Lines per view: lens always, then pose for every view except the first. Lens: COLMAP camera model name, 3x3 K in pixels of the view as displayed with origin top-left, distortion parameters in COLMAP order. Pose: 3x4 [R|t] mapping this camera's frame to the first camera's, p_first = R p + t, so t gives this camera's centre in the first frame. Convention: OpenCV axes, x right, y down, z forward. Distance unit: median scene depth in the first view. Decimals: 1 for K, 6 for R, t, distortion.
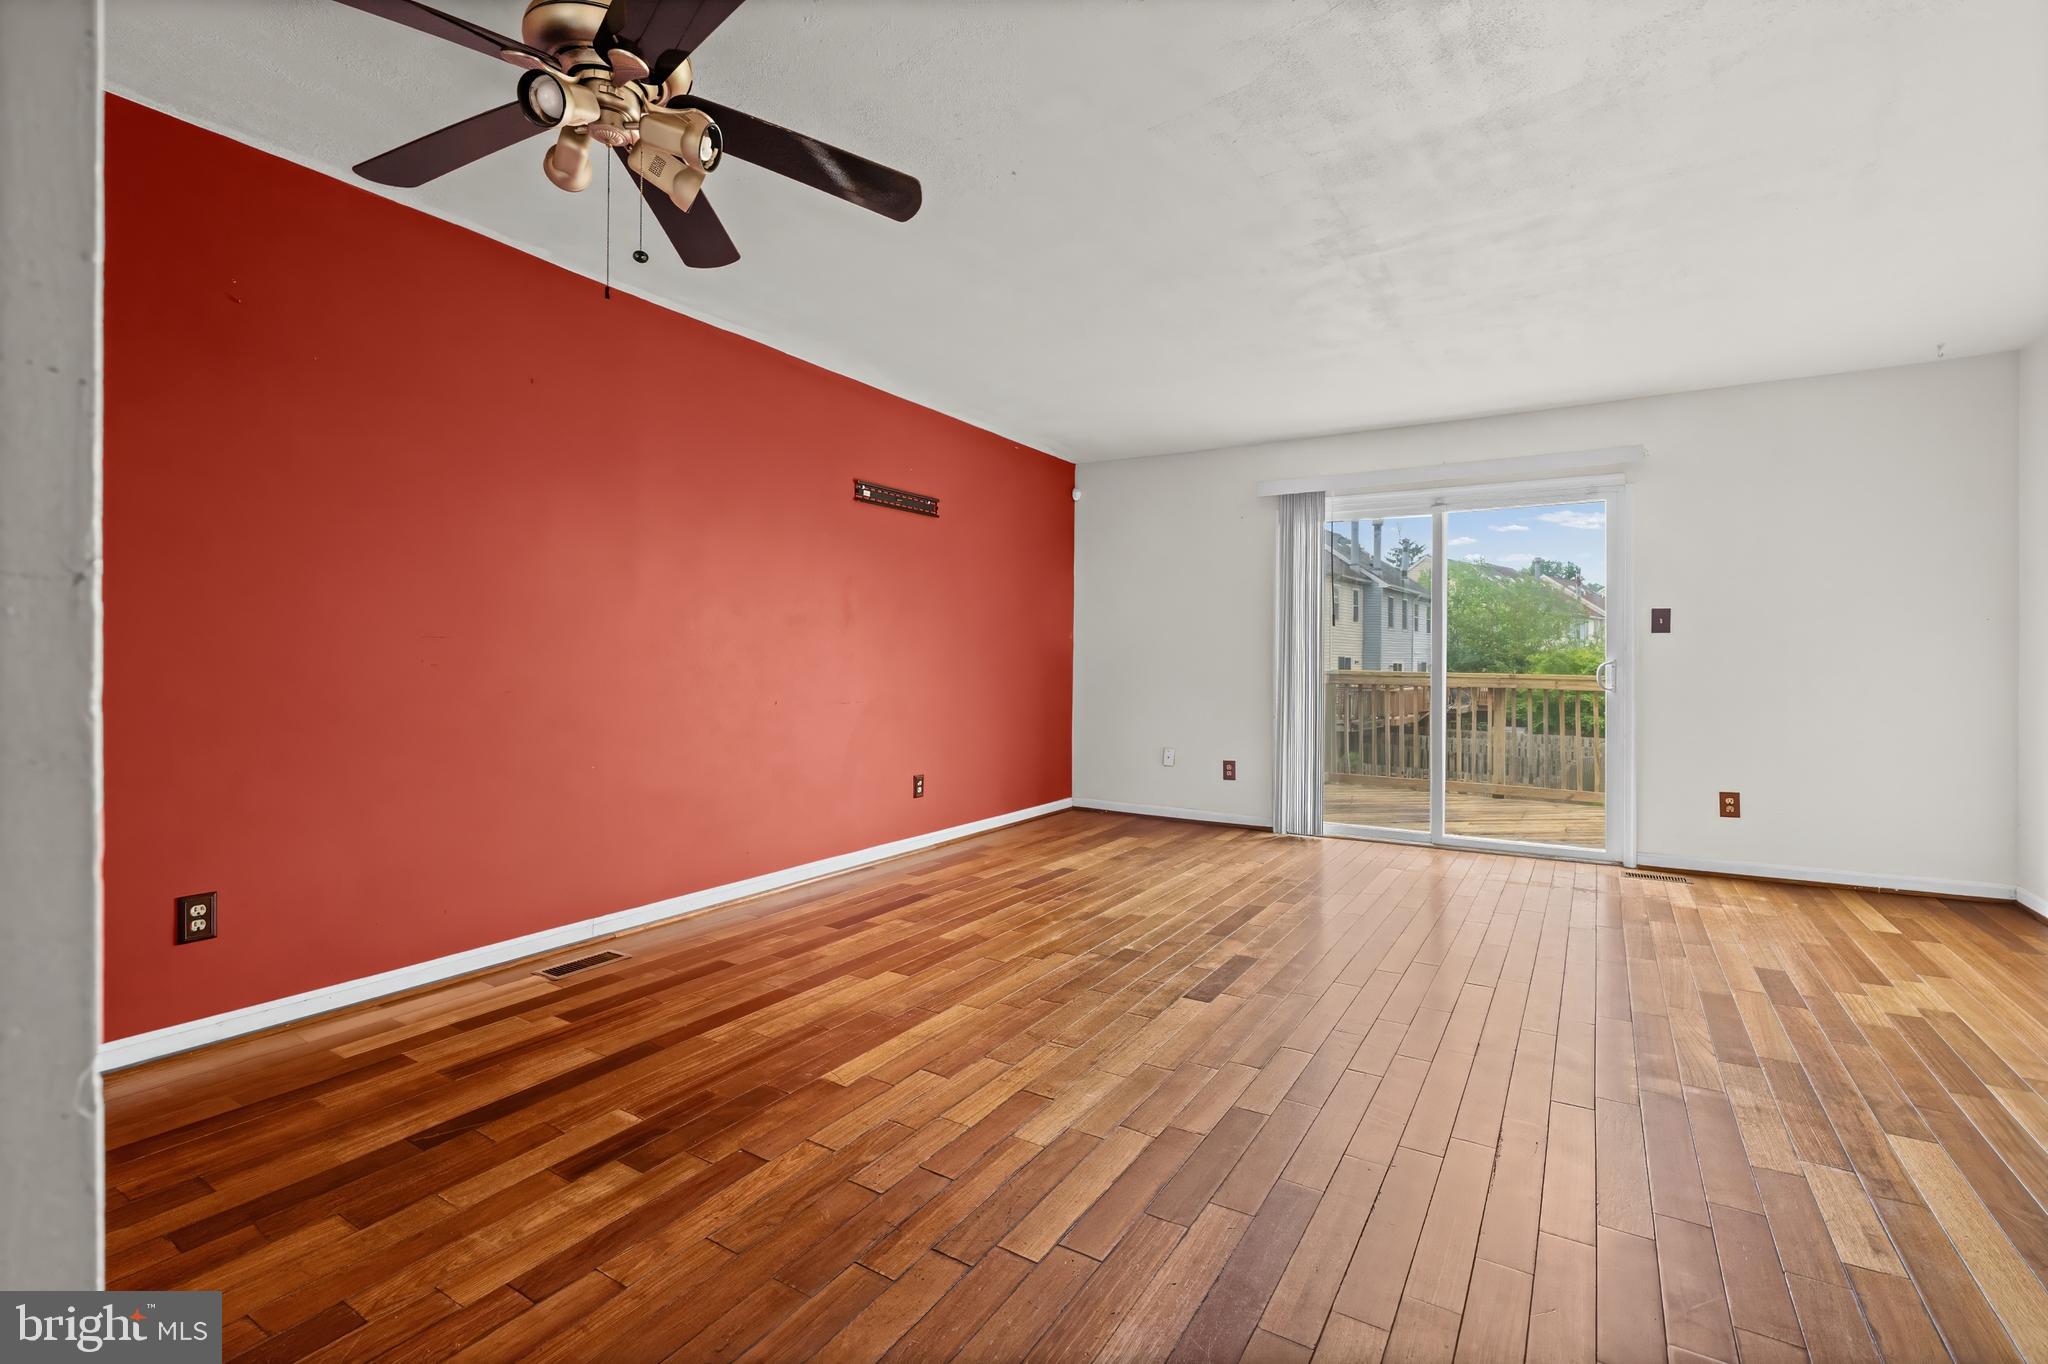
lens RADIAL K [[911.7, 0, 1024.0], [0, 911.7, 682.0], [0, 0, 1]] dist [-0.003367, -0.000460]
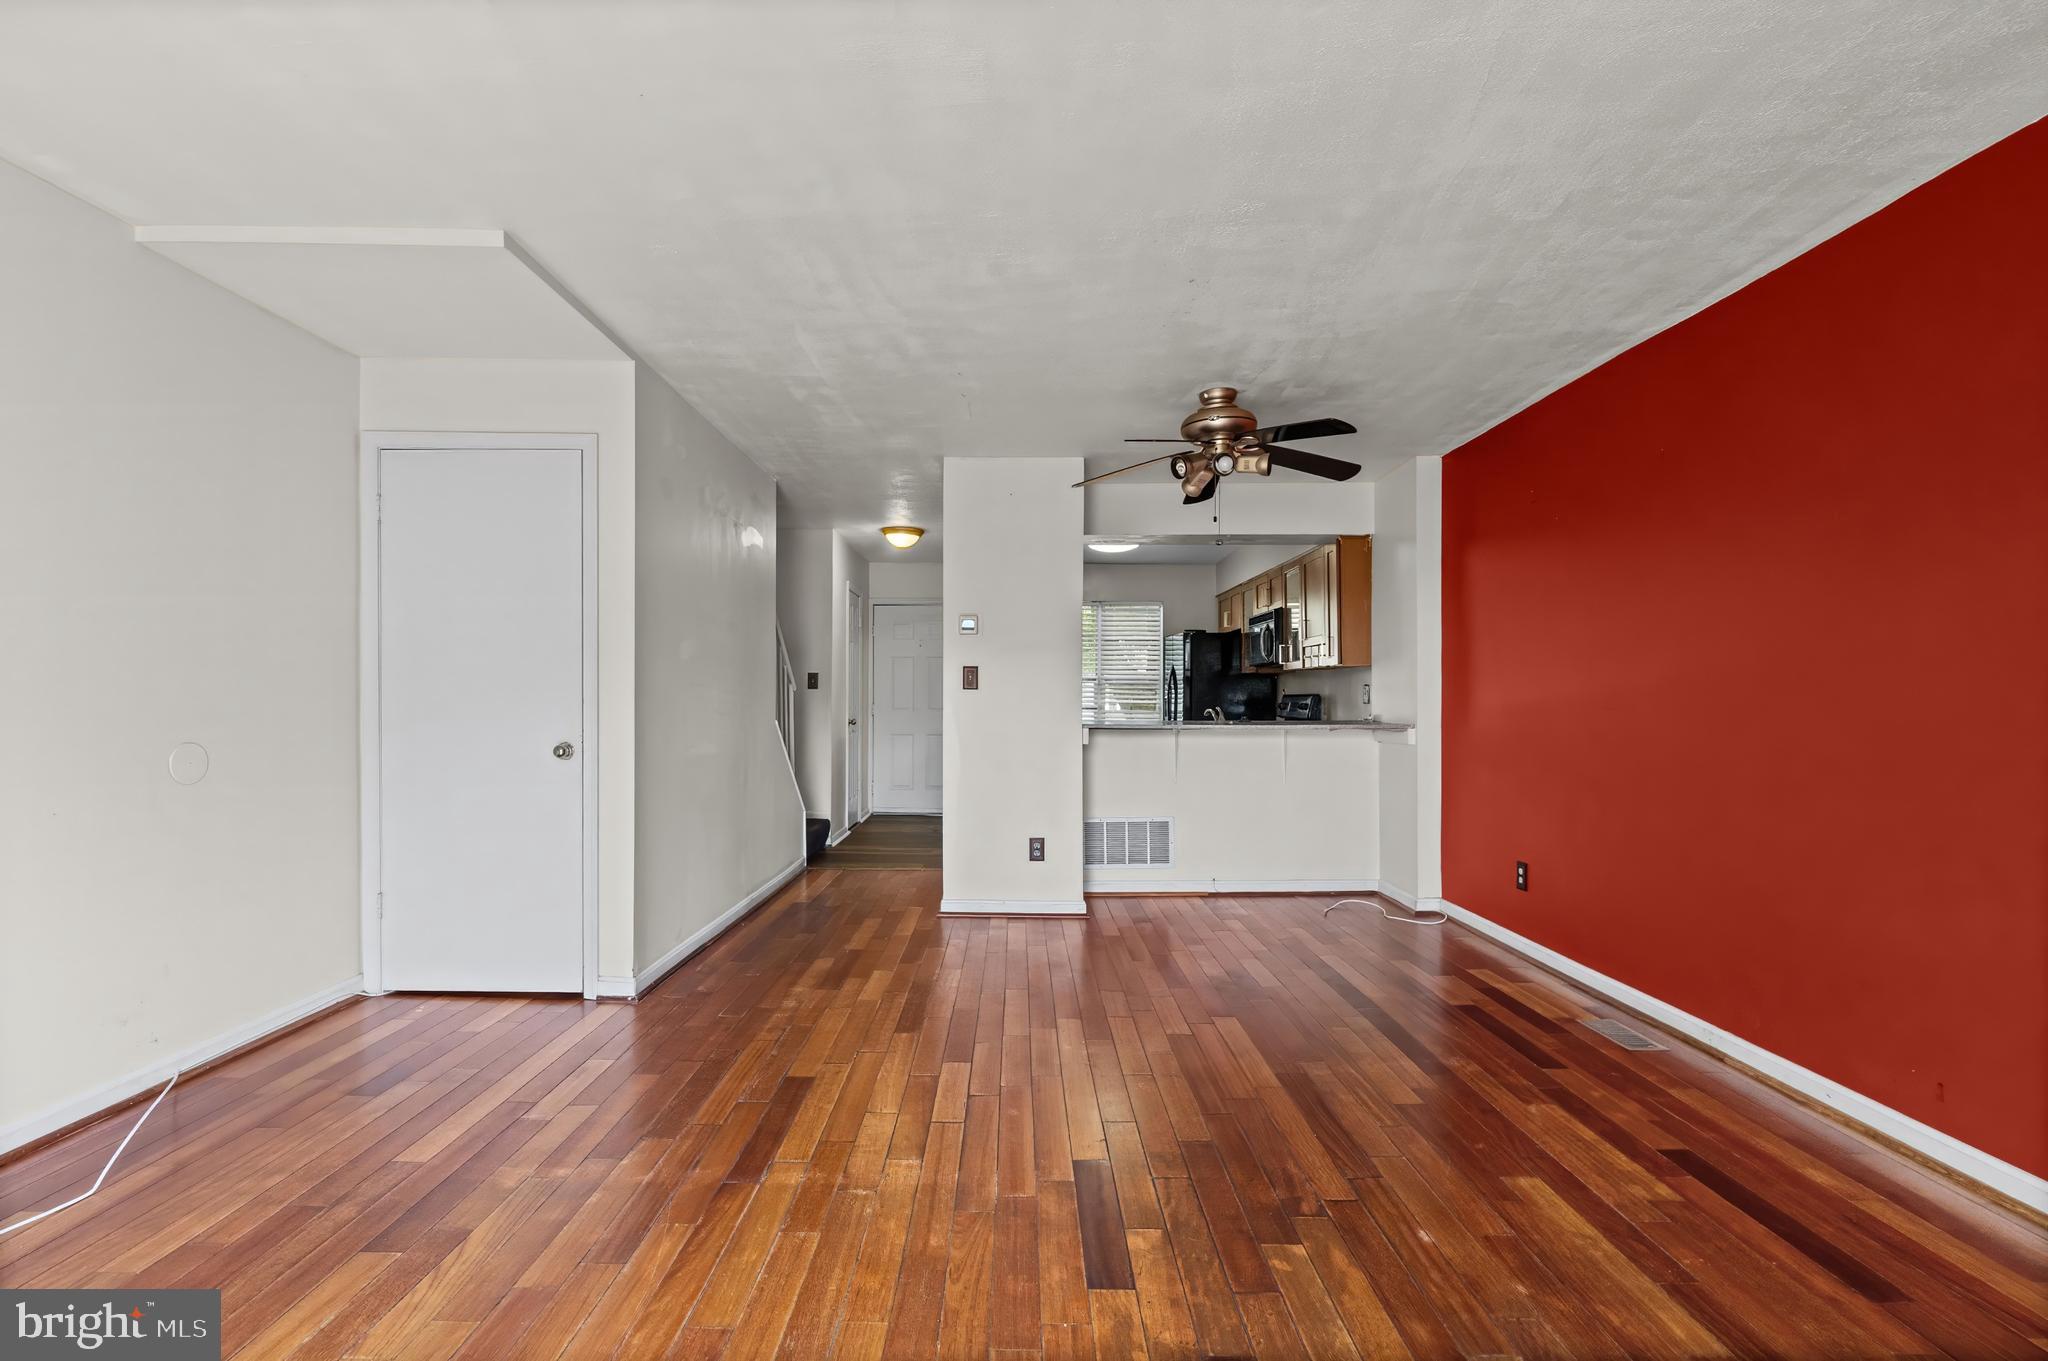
lens RADIAL K [[911.7, 0, 1024.0], [0, 911.7, 680.5], [0, 0, 1]] dist [-0.003367, -0.000460]
pose [[-0.841051, -0.019108, -0.540618, 0.604336], [-0.022882, 0.999738, 0.000264, -0.062290], [0.540471, 0.012592, -0.841268, 1.456896]]
